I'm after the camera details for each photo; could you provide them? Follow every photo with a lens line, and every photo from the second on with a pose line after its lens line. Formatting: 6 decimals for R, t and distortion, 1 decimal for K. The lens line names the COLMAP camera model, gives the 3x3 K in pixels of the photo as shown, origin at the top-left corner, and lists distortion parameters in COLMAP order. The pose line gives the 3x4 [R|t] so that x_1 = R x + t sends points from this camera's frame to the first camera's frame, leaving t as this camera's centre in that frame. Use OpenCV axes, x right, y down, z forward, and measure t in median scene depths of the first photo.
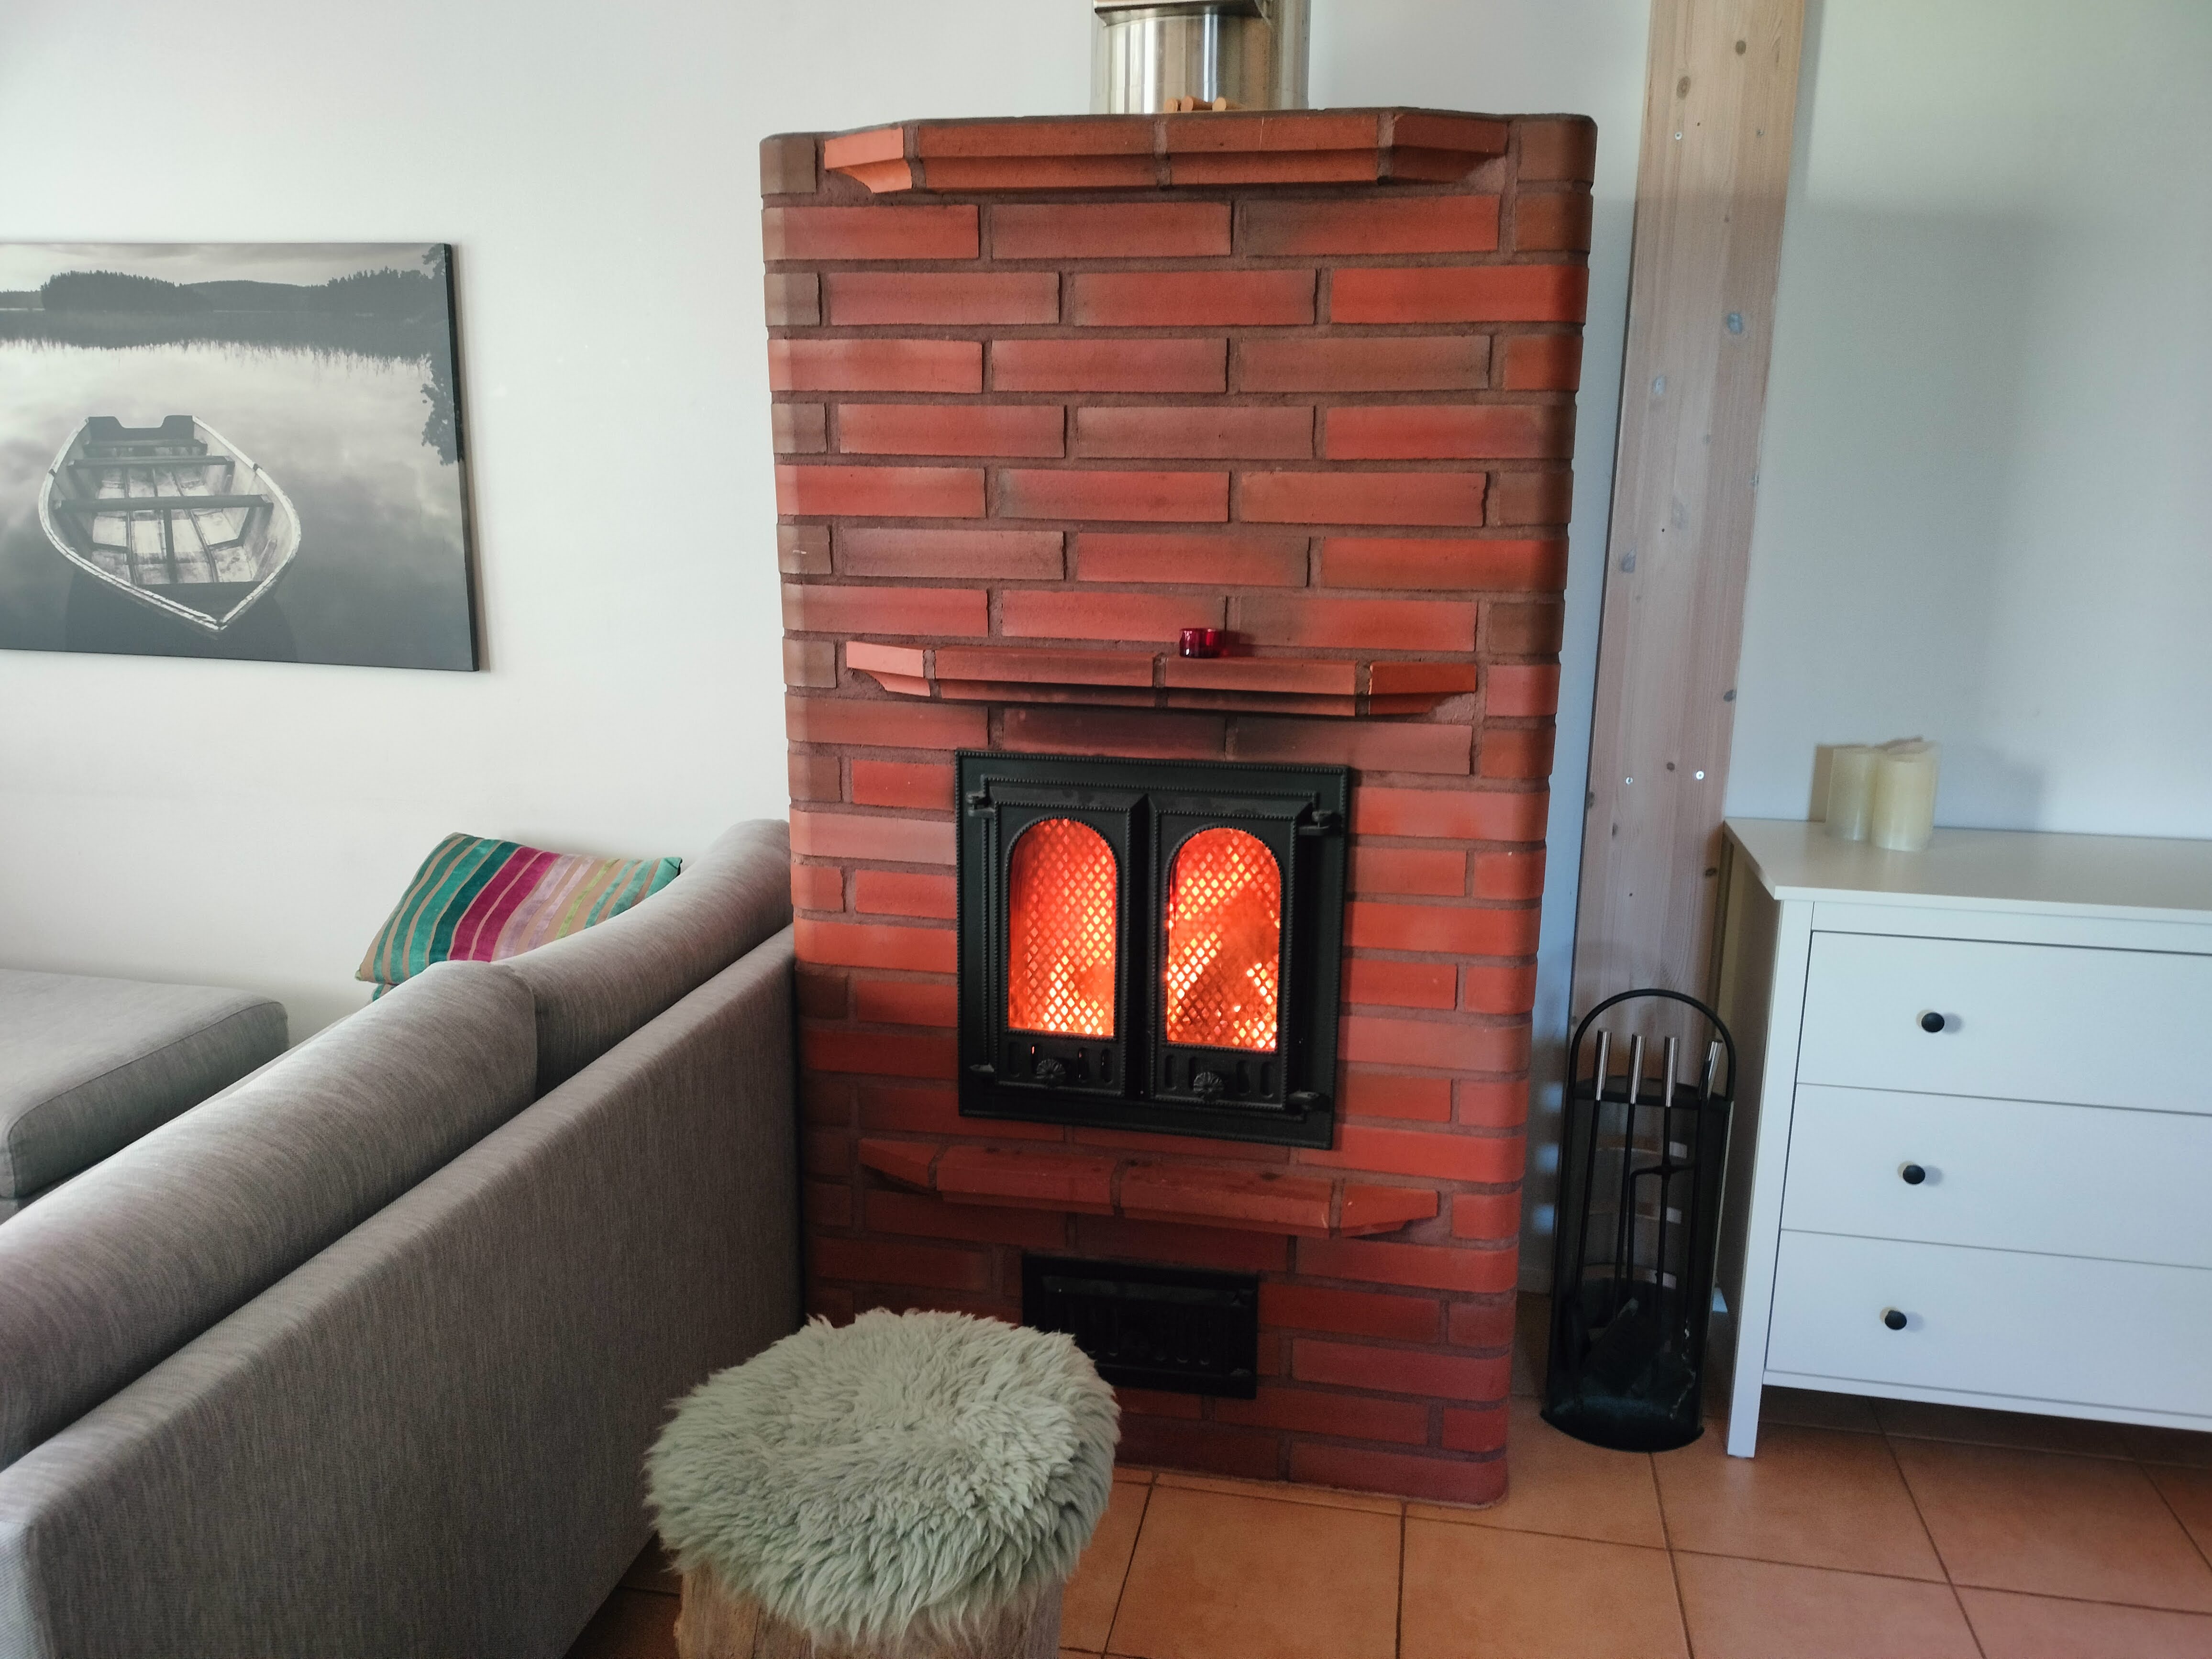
lens RADIAL K [[1711.2, 0, 1106.0], [0, 1711.2, 829.5], [0, 0, 1]] dist [0.087763, -0.087576]
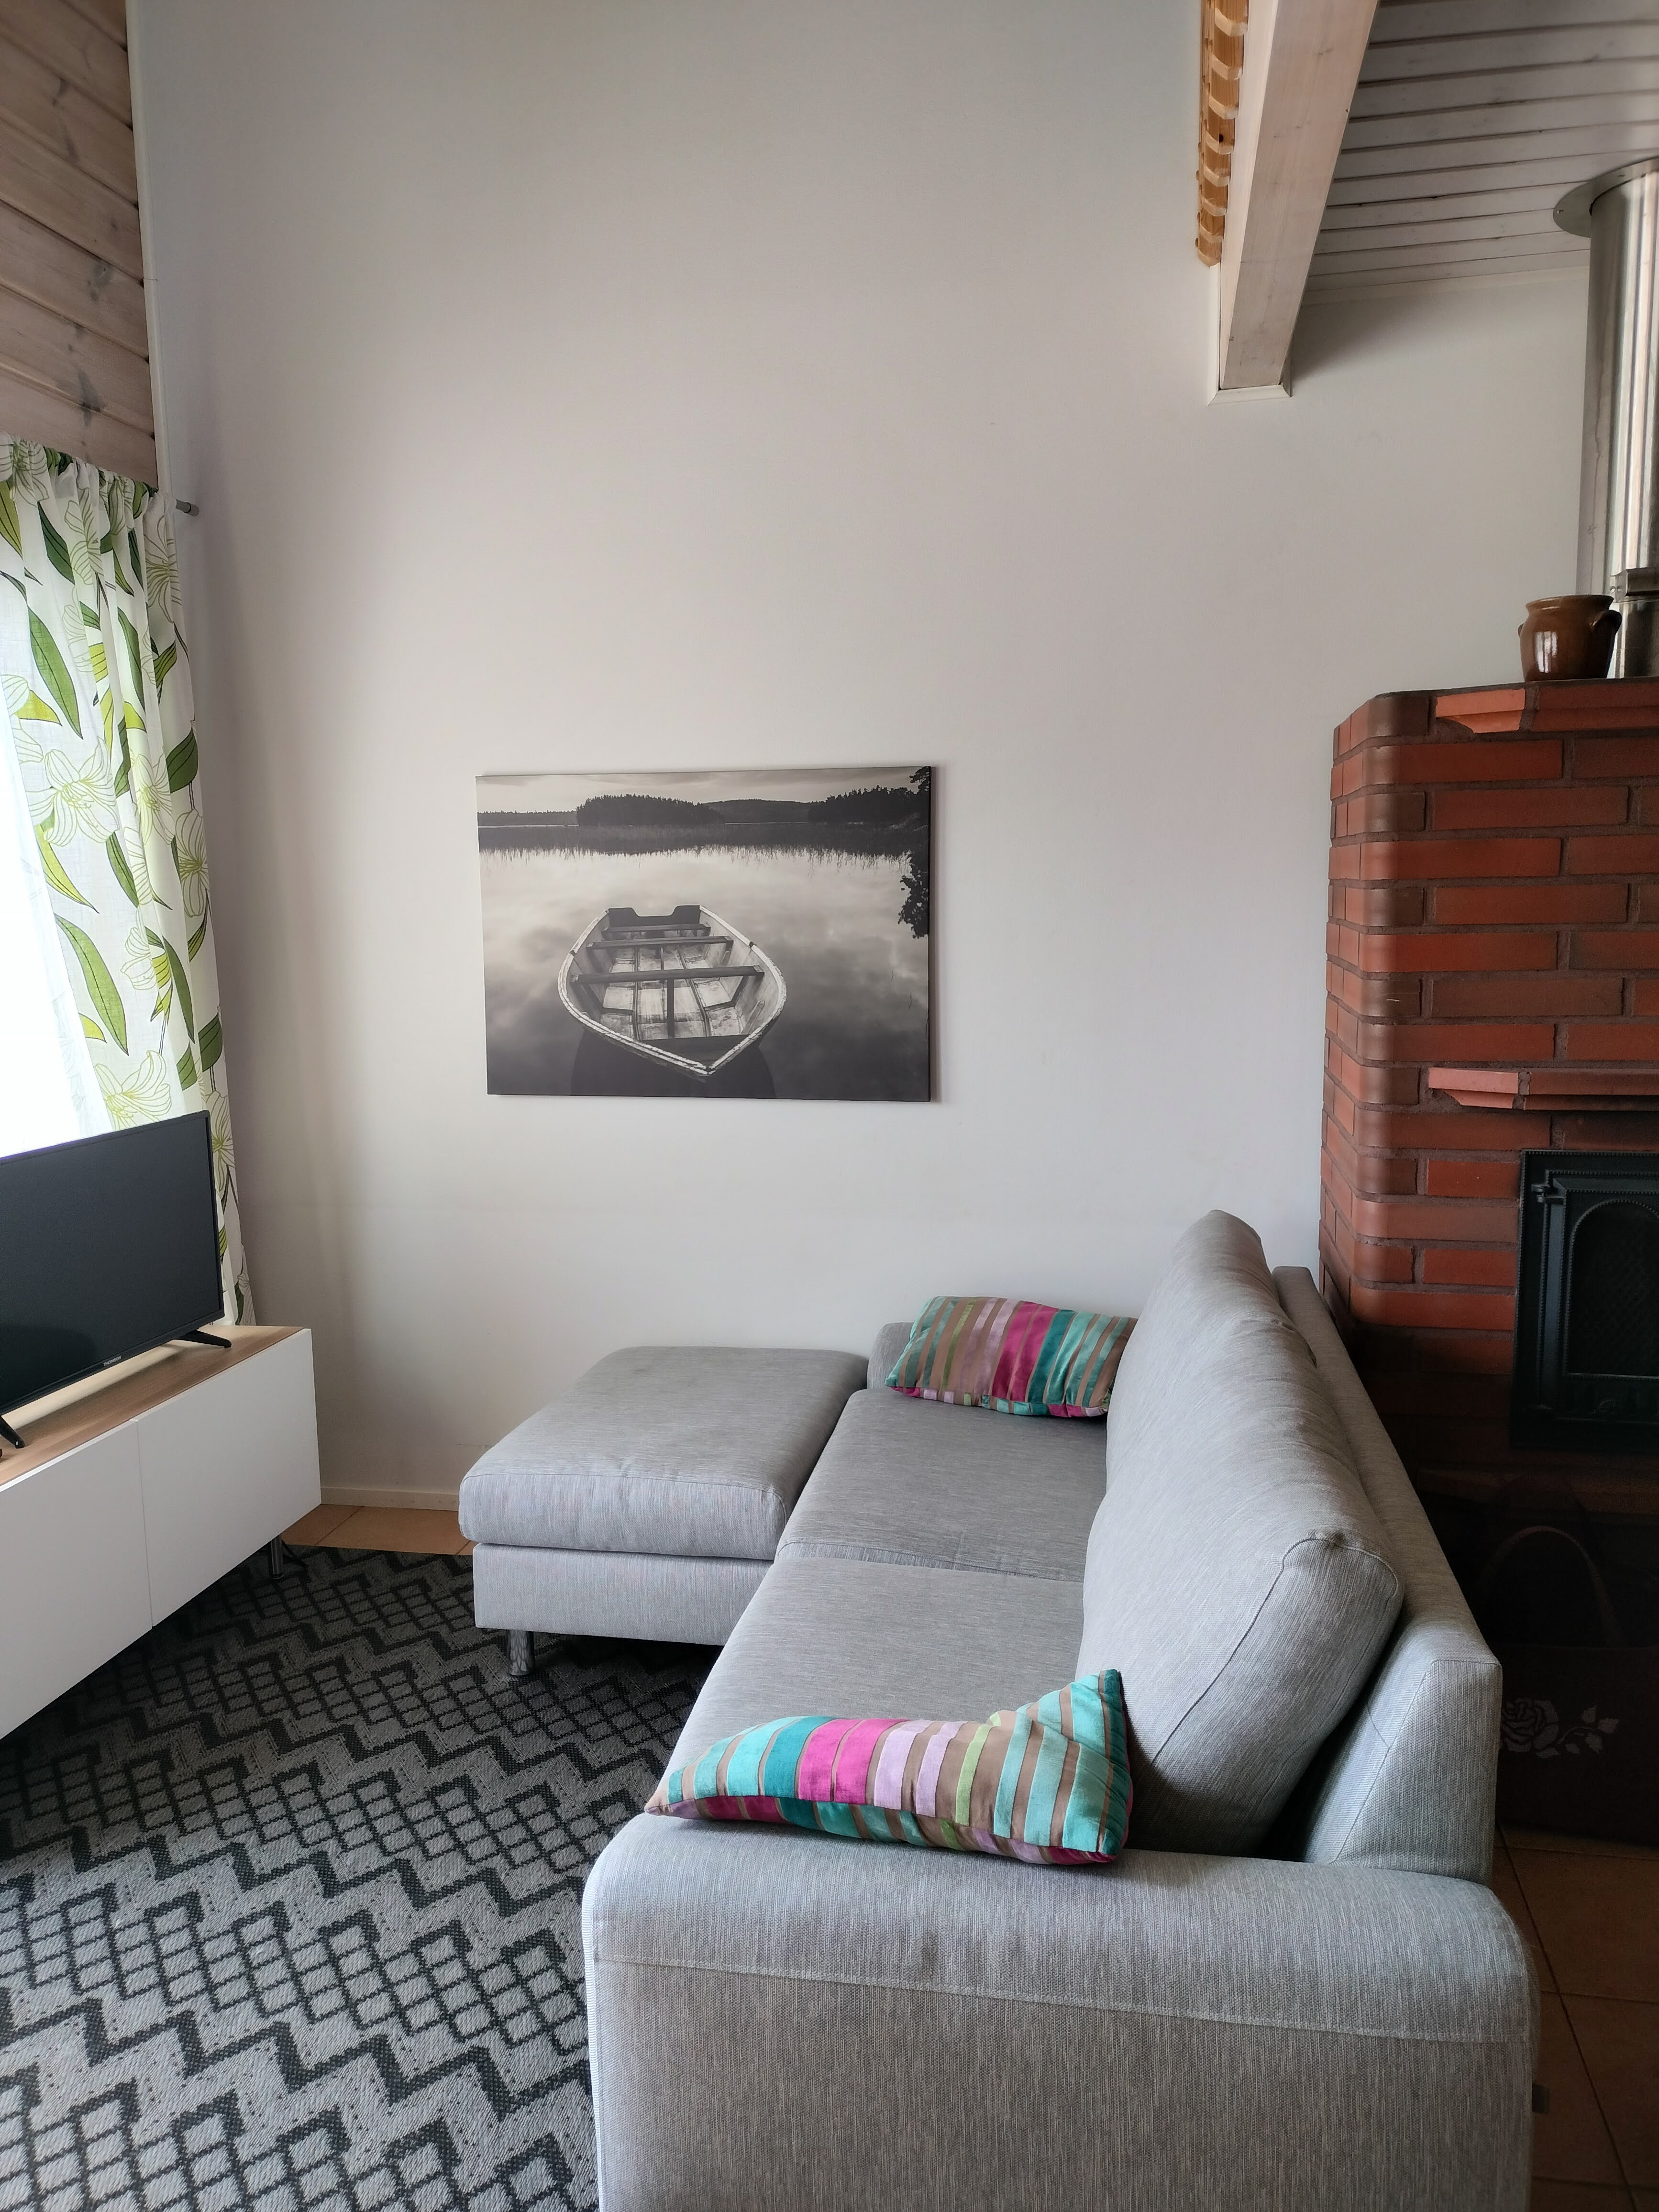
lens RADIAL K [[1711.2, 0, 829.5], [0, 1711.2, 1106.0], [0, 0, 1]] dist [0.087763, -0.087576]
pose [[0.999359, -0.022858, -0.027554, -0.569560], [0.020353, 0.995914, -0.087980, 0.023994], [0.029452, 0.087363, 0.995741, -0.301871]]
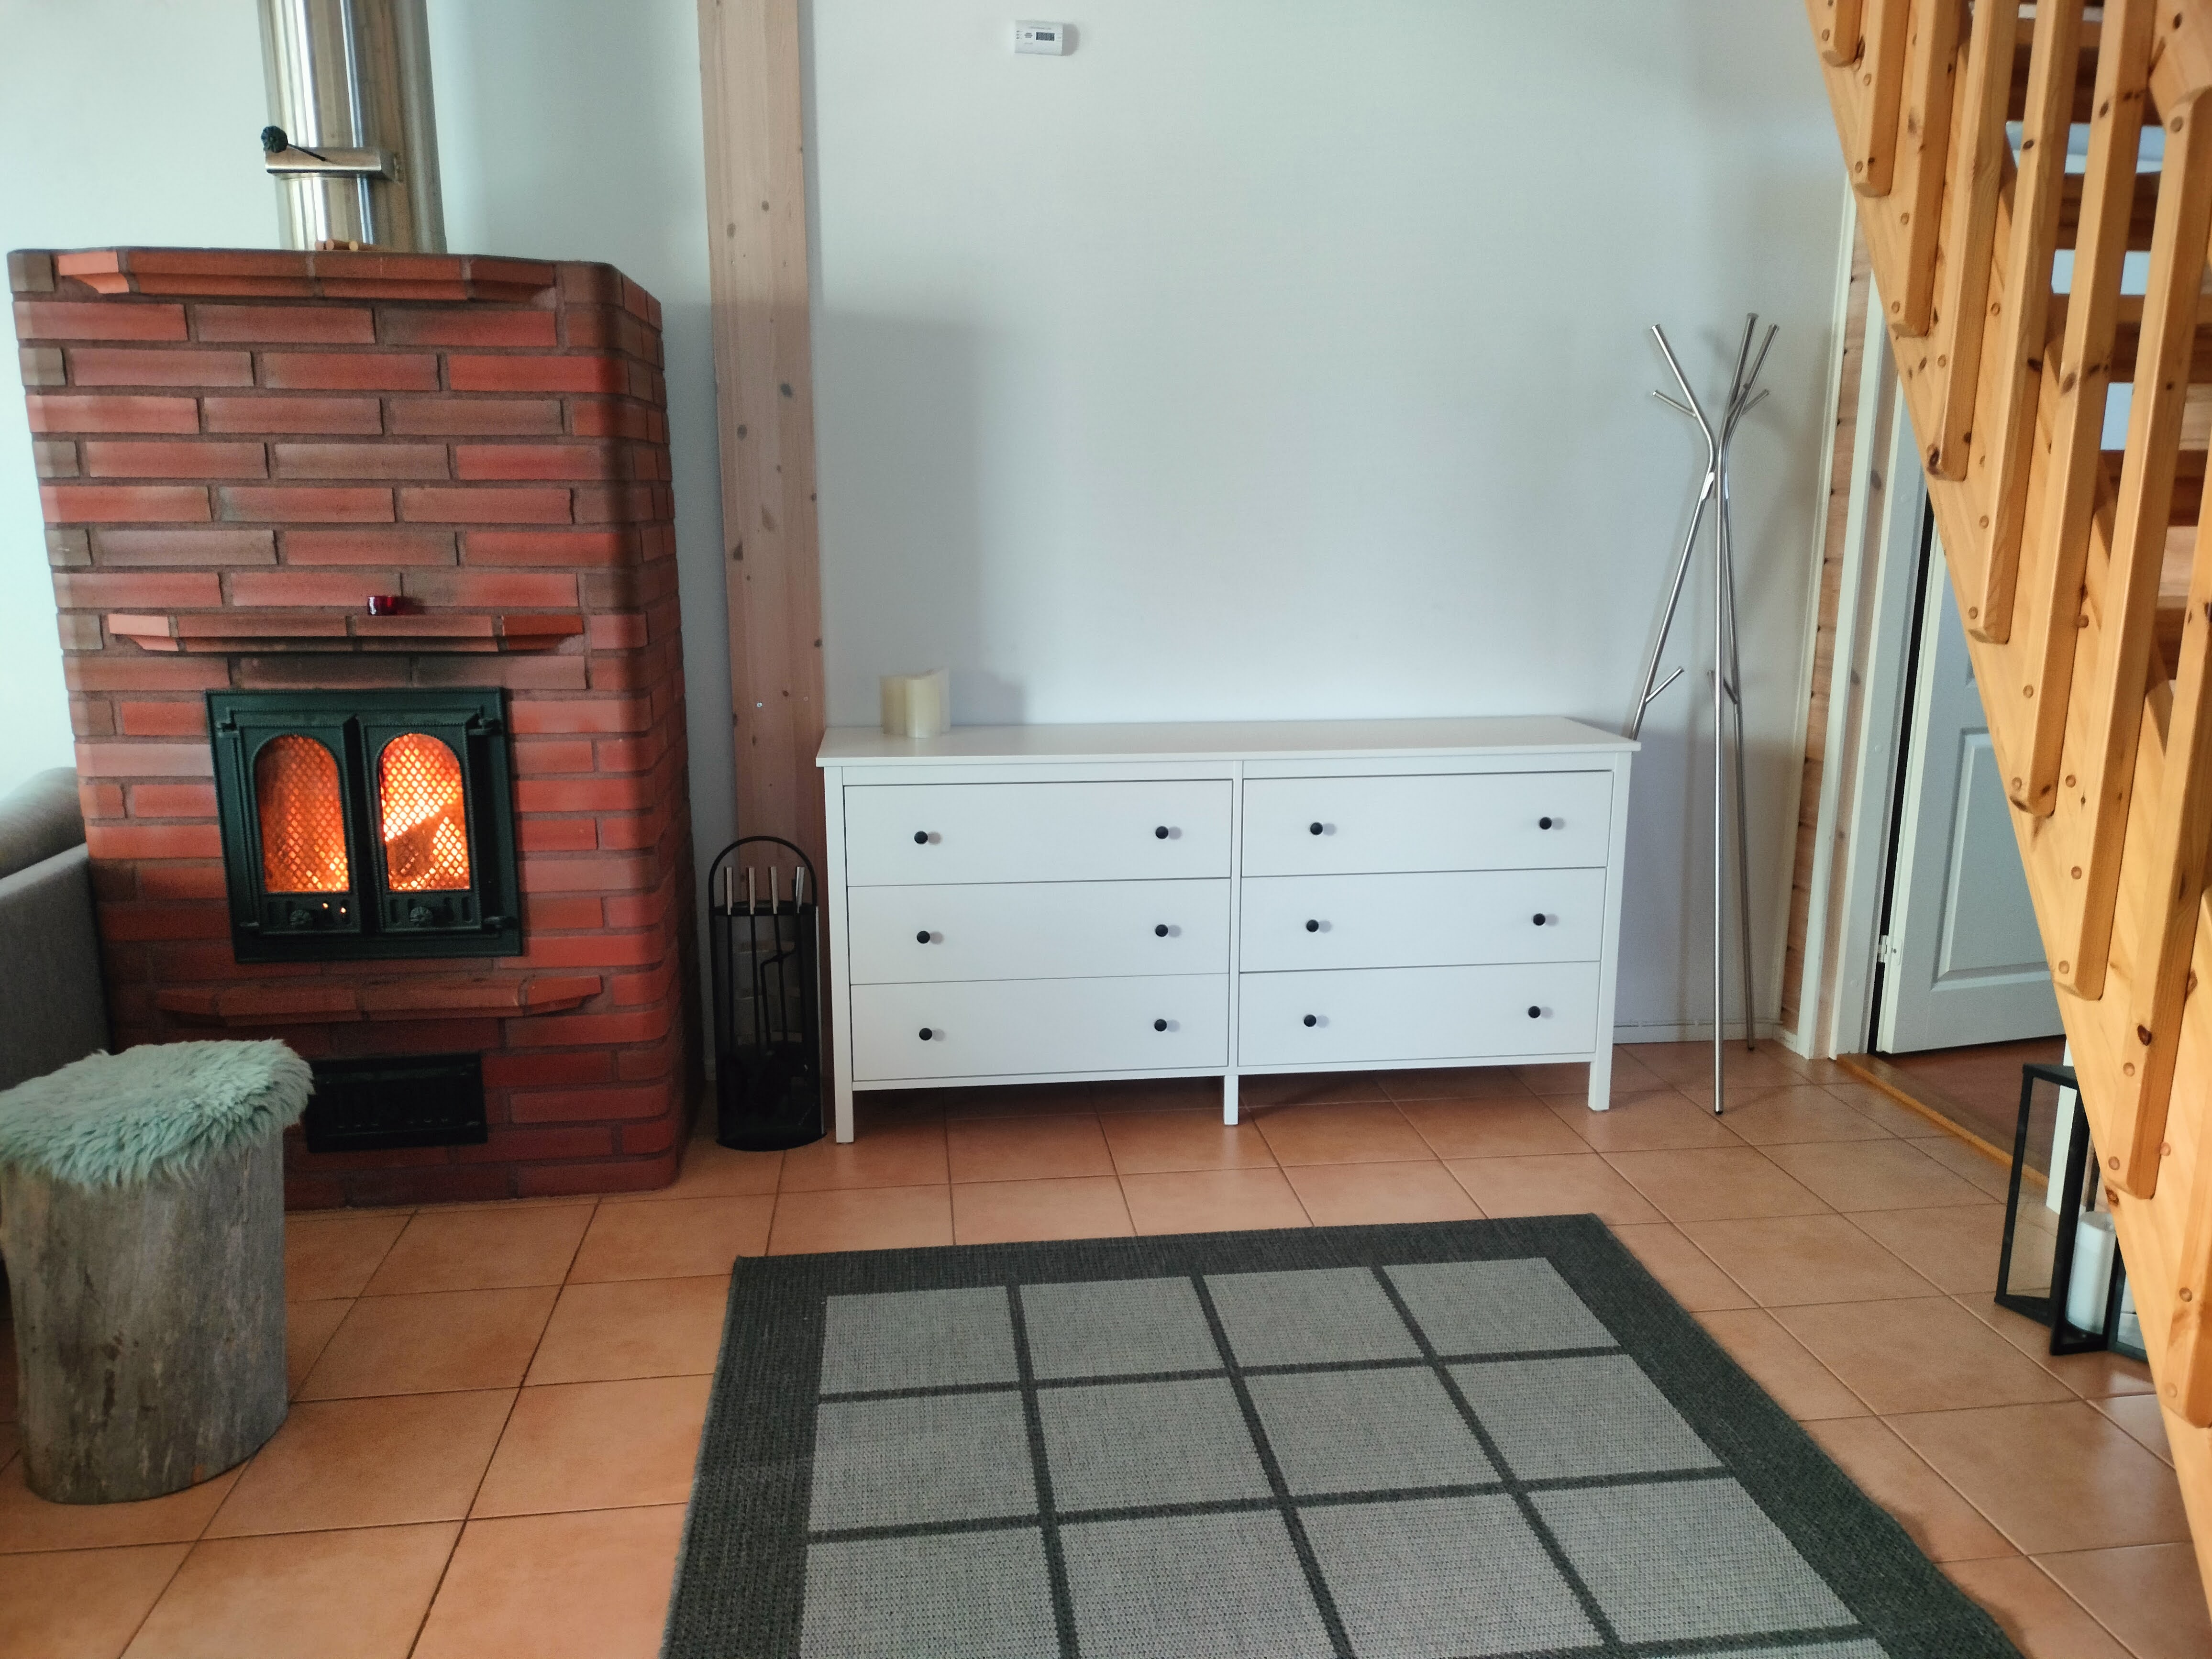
lens RADIAL K [[1711.2, 0, 1106.0], [0, 1711.2, 829.5], [0, 0, 1]] dist [0.087763, -0.087576]
pose [[0.952039, -0.071072, 0.297608, 0.179656], [0.074784, 0.997199, -0.001092, 0.122522], [-0.296697, 0.023296, 0.954688, -0.557627]]
